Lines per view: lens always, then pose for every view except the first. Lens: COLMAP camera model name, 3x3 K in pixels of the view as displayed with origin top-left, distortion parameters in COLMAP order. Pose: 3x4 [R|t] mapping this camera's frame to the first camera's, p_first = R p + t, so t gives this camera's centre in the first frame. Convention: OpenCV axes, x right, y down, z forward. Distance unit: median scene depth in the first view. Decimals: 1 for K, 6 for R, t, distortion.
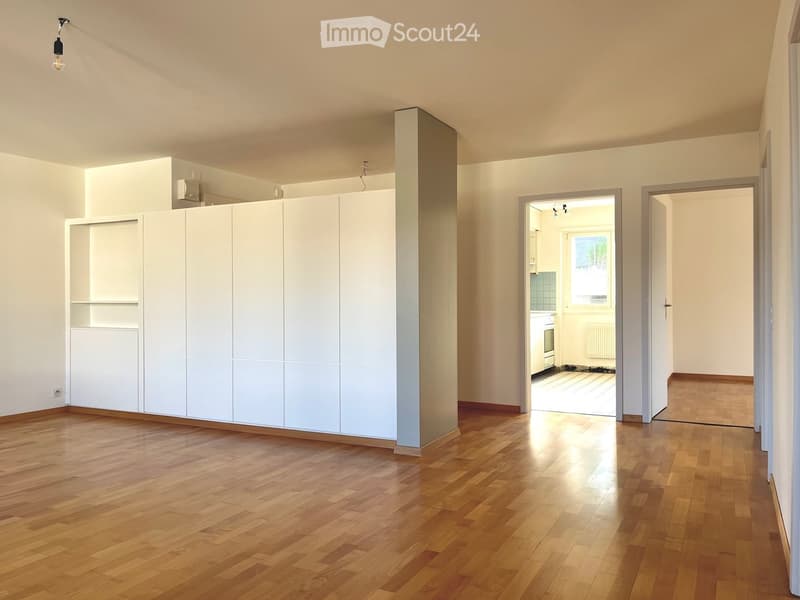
lens RADIAL K [[629.6, 0, 400.1], [0, 629.6, 299.2], [0, 0, 1]] dist [0.017992, 0.004181]
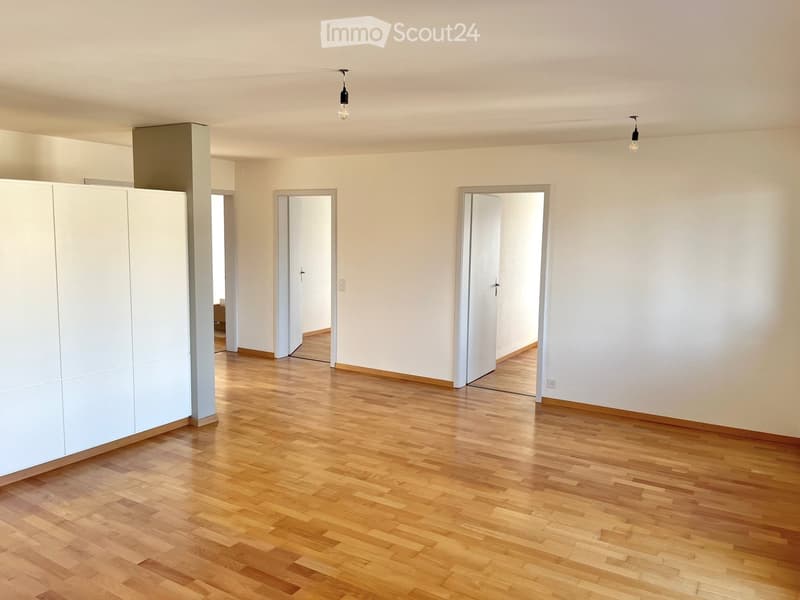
lens RADIAL K [[629.6, 0, 399.4], [0, 629.6, 299.3], [0, 0, 1]] dist [0.017992, 0.004181]
pose [[0.061681, -0.120021, 0.990853, -1.250978], [-0.020018, 0.992395, 0.121454, -0.155064], [-0.997895, -0.027327, 0.058809, 0.641957]]
